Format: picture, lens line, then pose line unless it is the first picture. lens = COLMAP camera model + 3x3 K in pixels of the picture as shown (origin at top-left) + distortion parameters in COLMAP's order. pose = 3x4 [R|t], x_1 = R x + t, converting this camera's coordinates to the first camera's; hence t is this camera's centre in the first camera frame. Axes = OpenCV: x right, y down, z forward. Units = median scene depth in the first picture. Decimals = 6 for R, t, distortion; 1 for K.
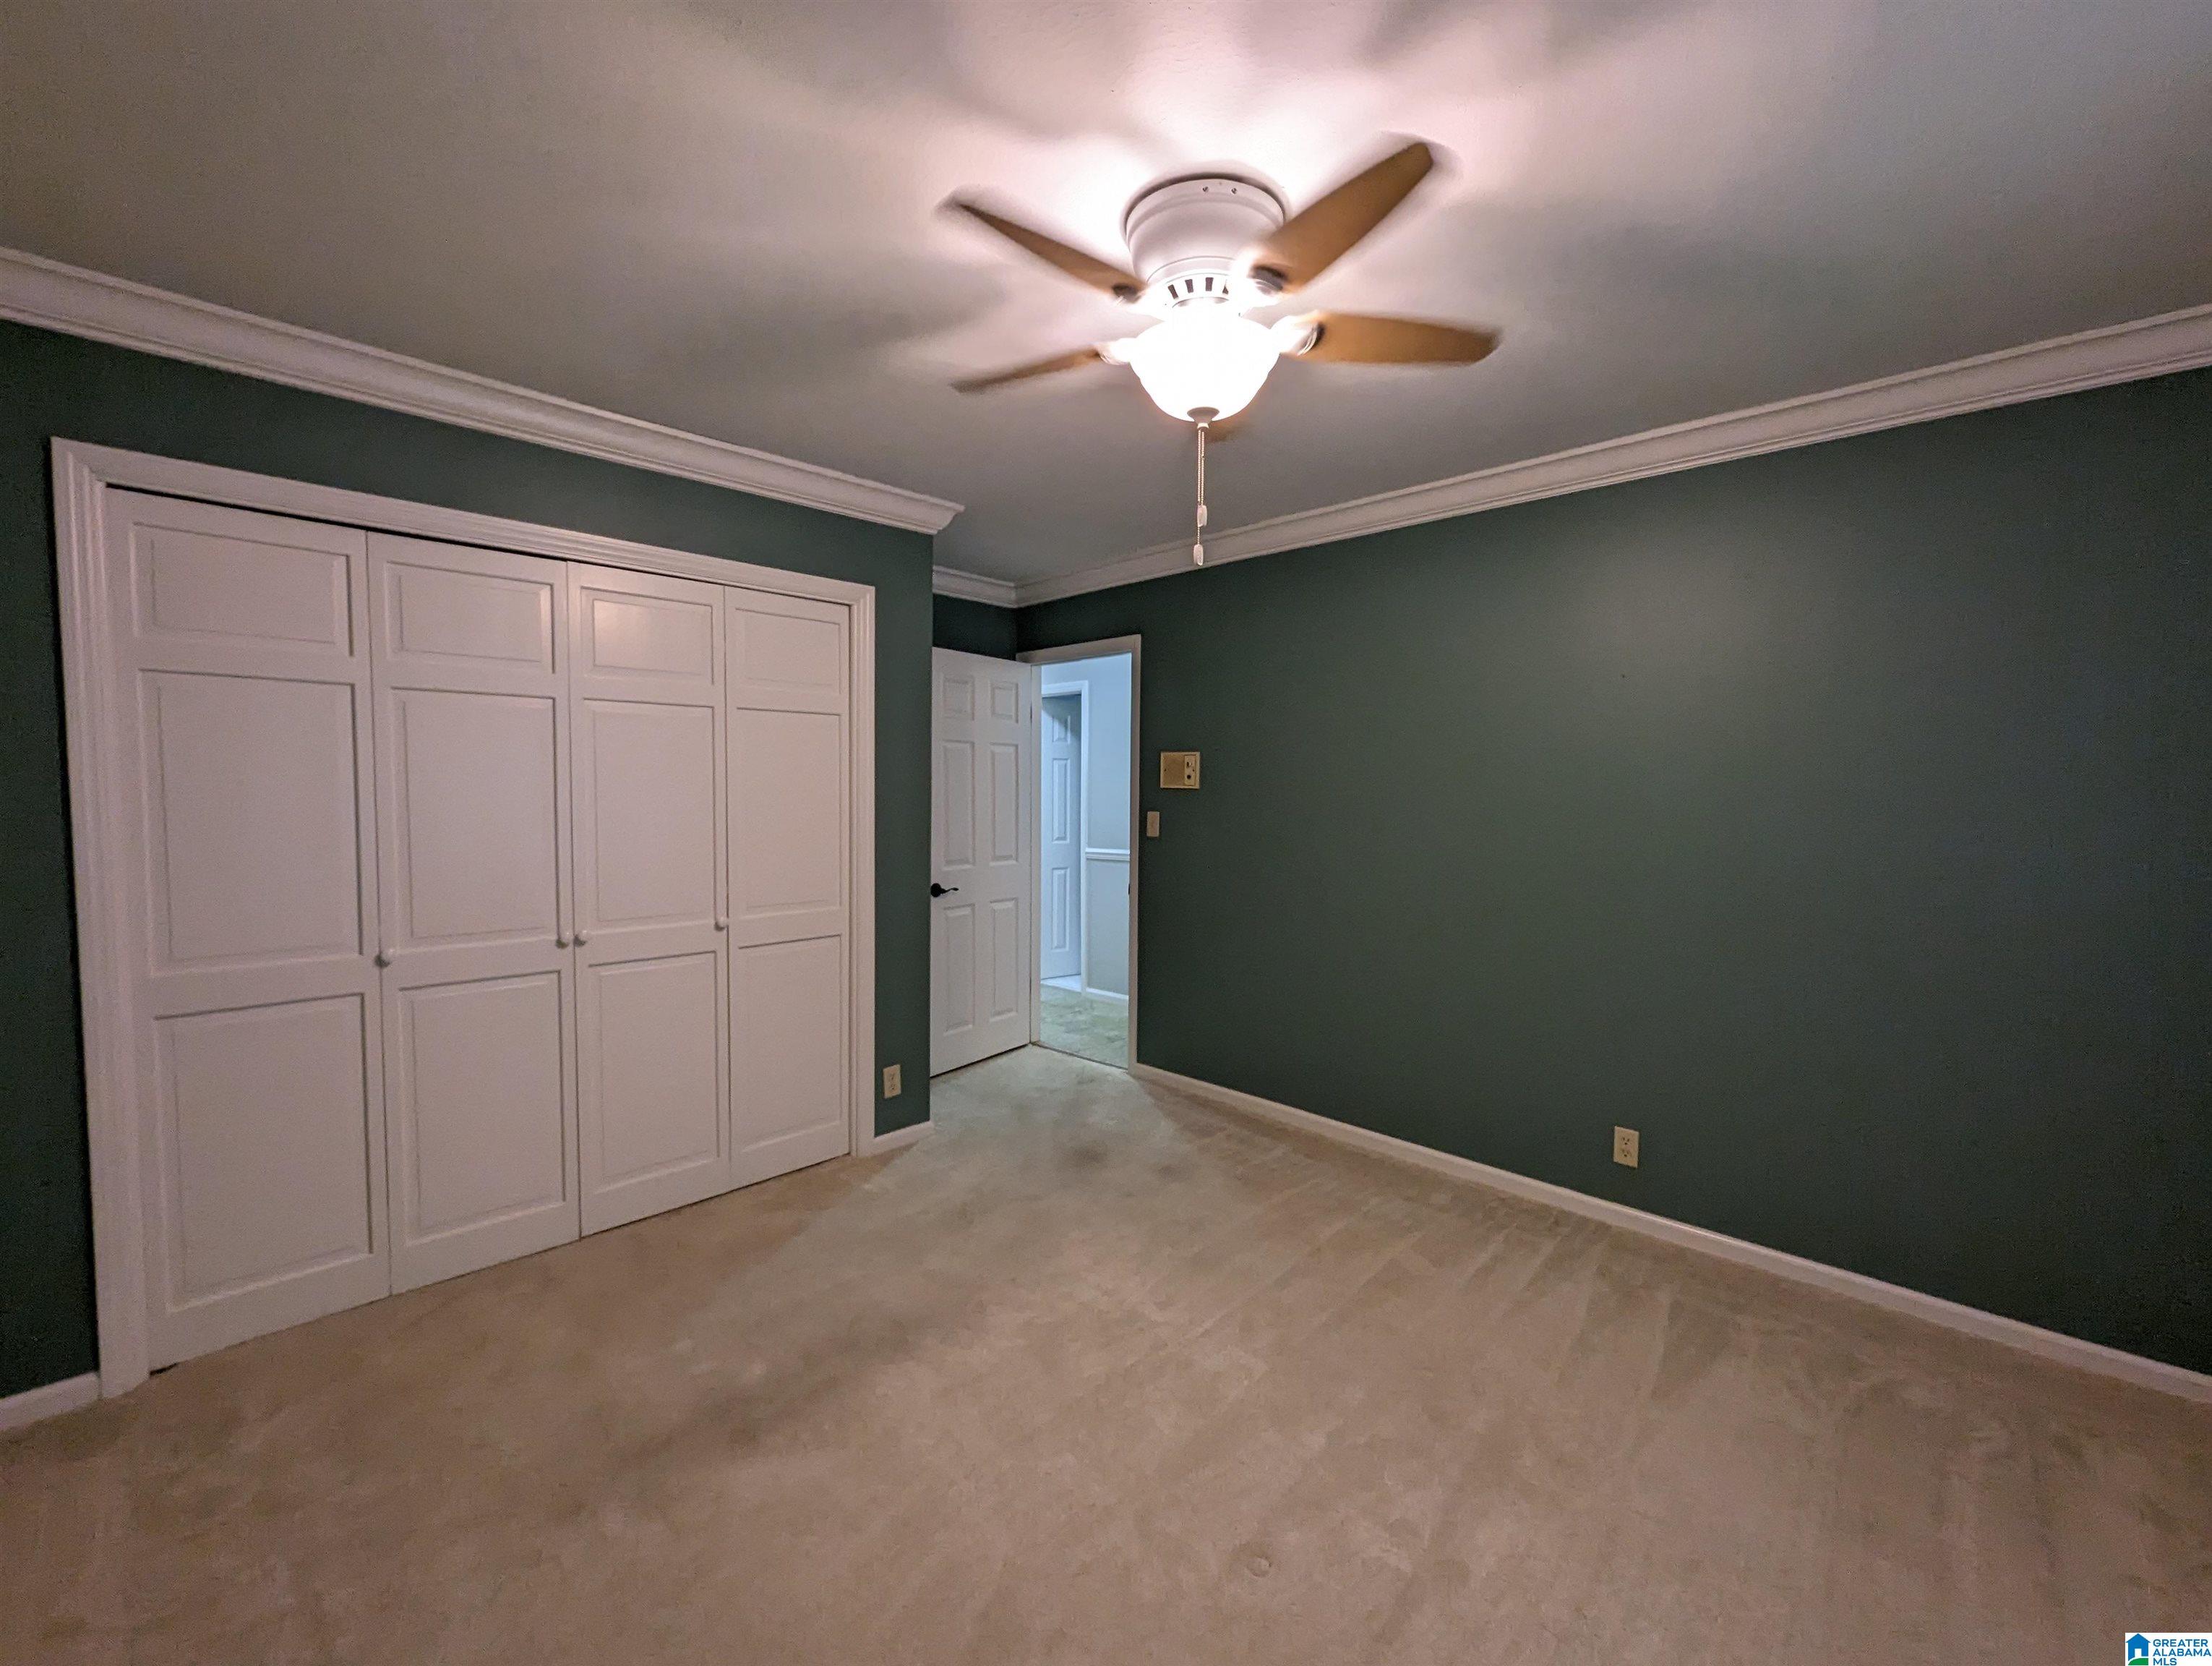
lens RADIAL K [[912.7, 0, 1110.3], [0, 912.7, 833.9], [0, 0, 1]] dist [-0.004368, 0.000826]
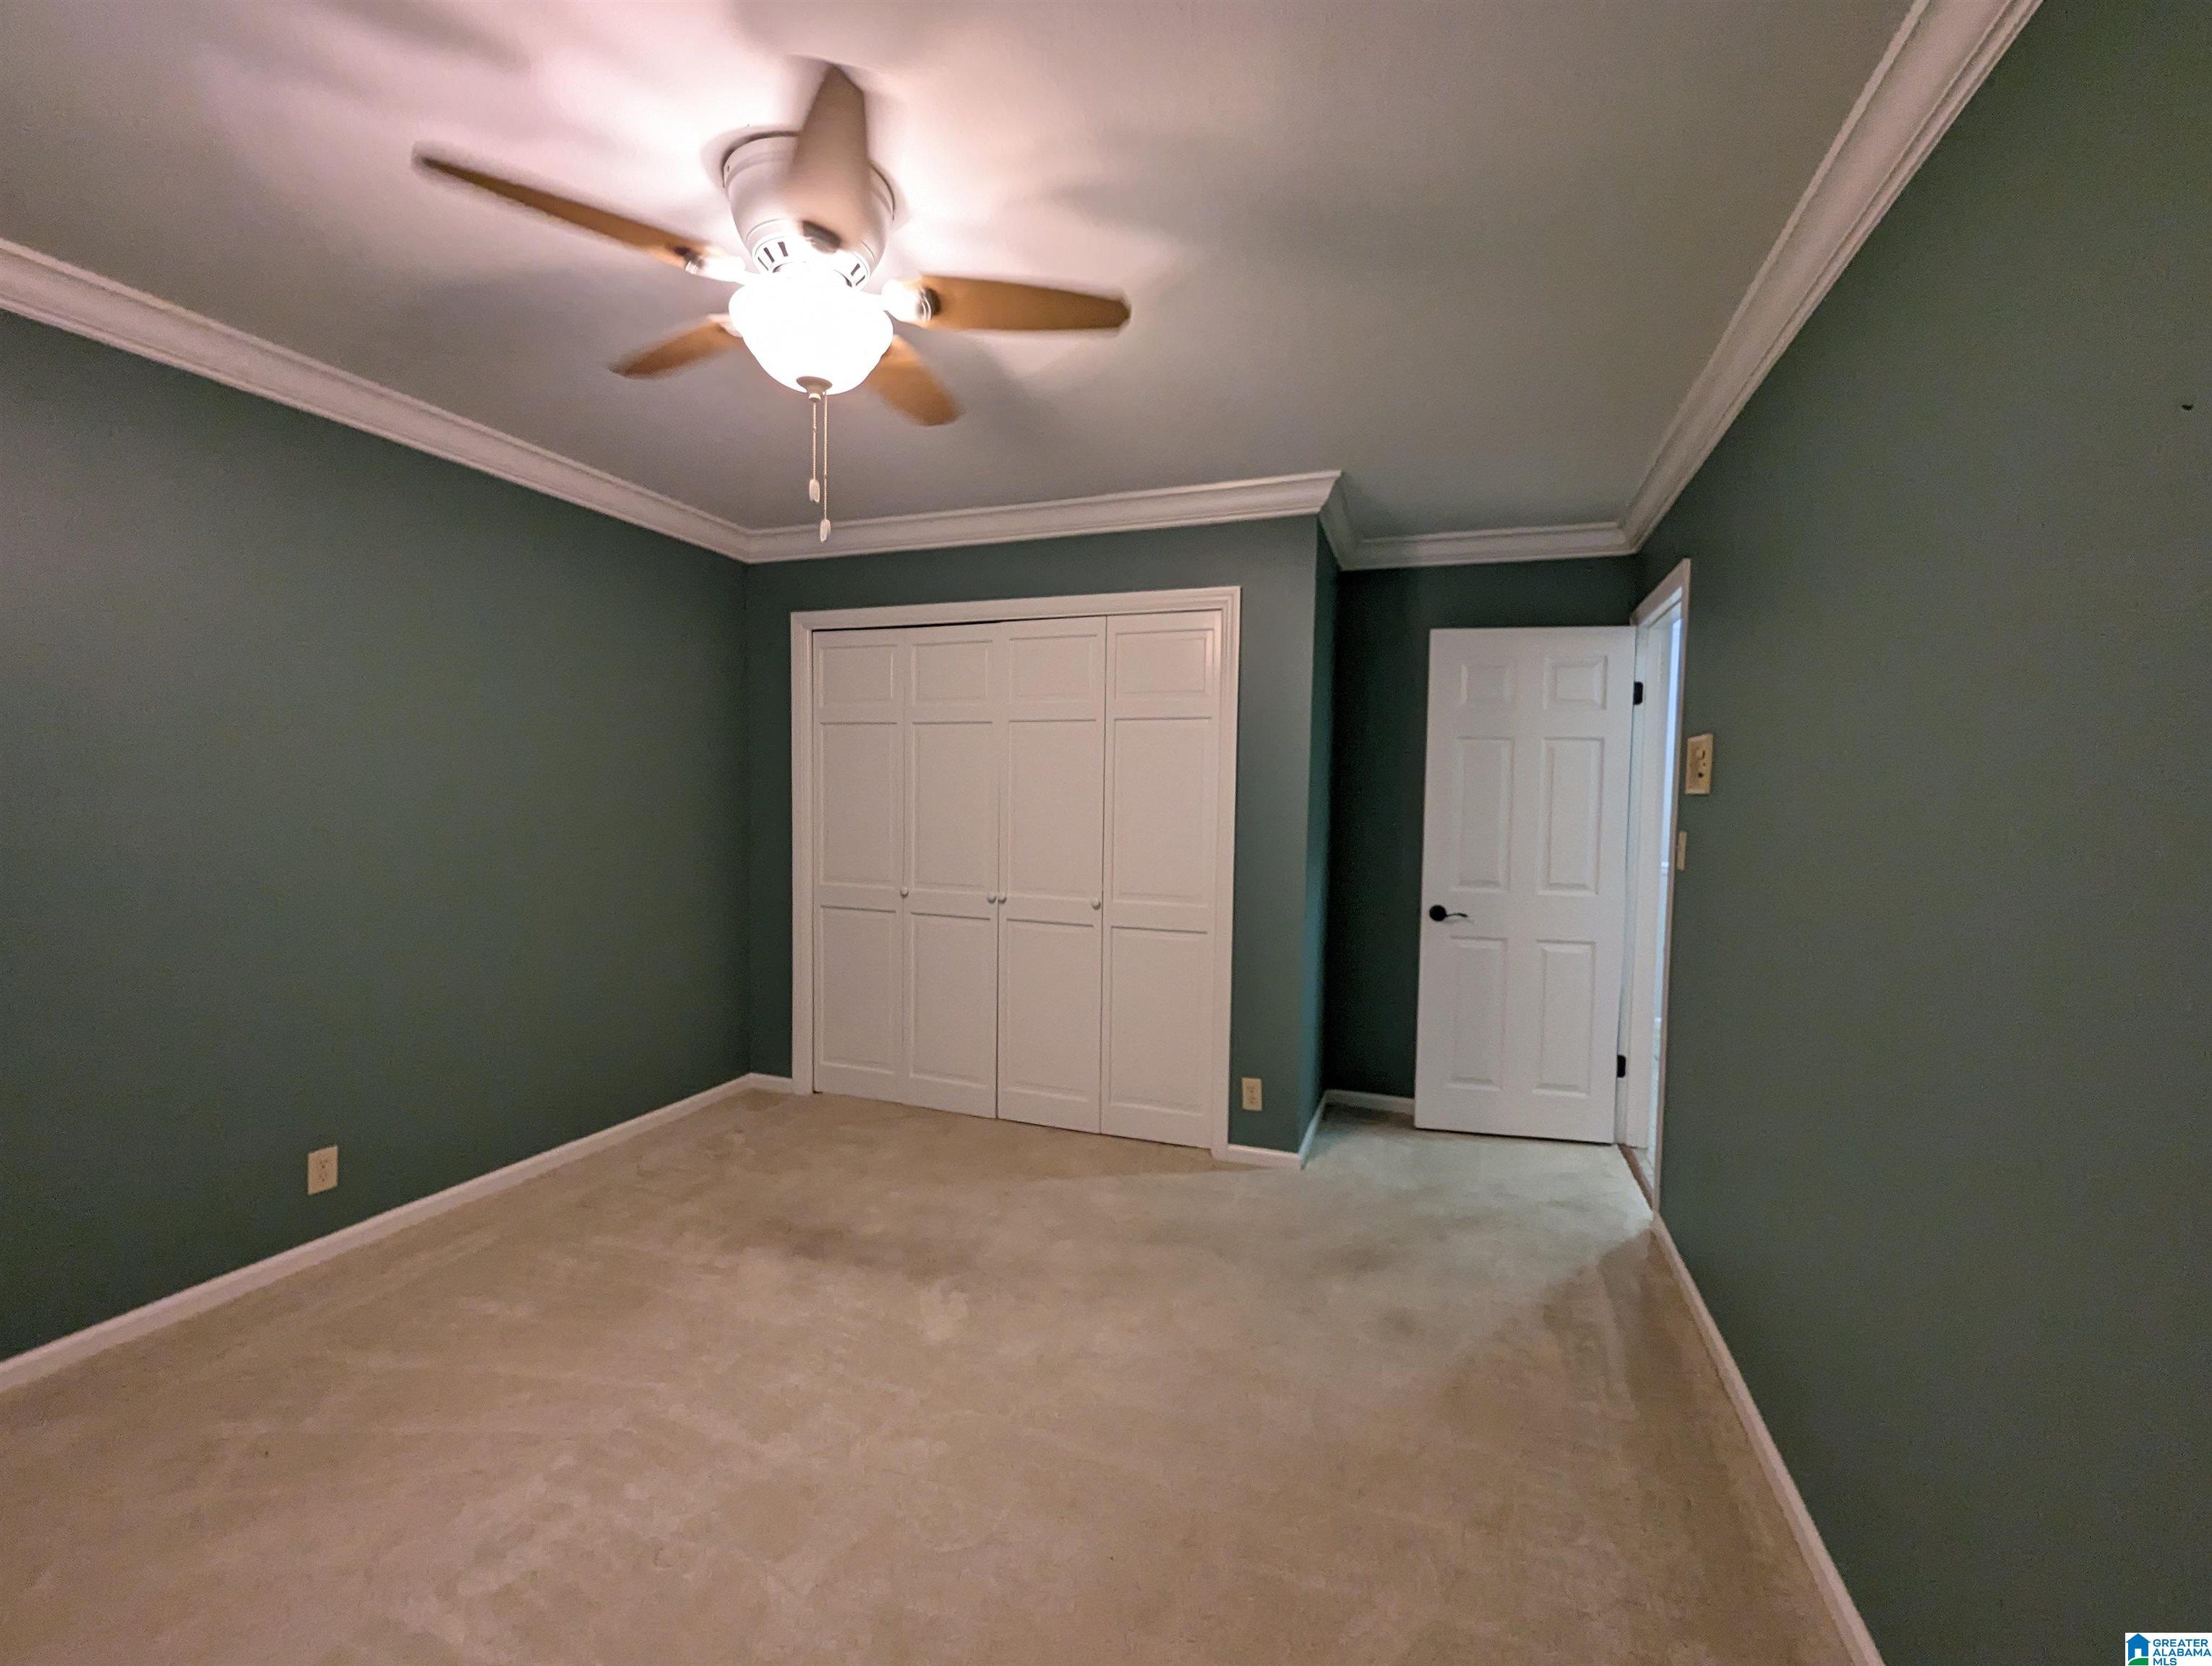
lens RADIAL K [[912.7, 0, 1117.5], [0, 912.7, 834.3], [0, 0, 1]] dist [-0.004368, 0.000826]
pose [[0.420595, 0.038249, -0.906442, 0.565175], [-0.059942, 0.998099, 0.014303, -0.007610], [0.905266, 0.048319, 0.422089, 0.453215]]
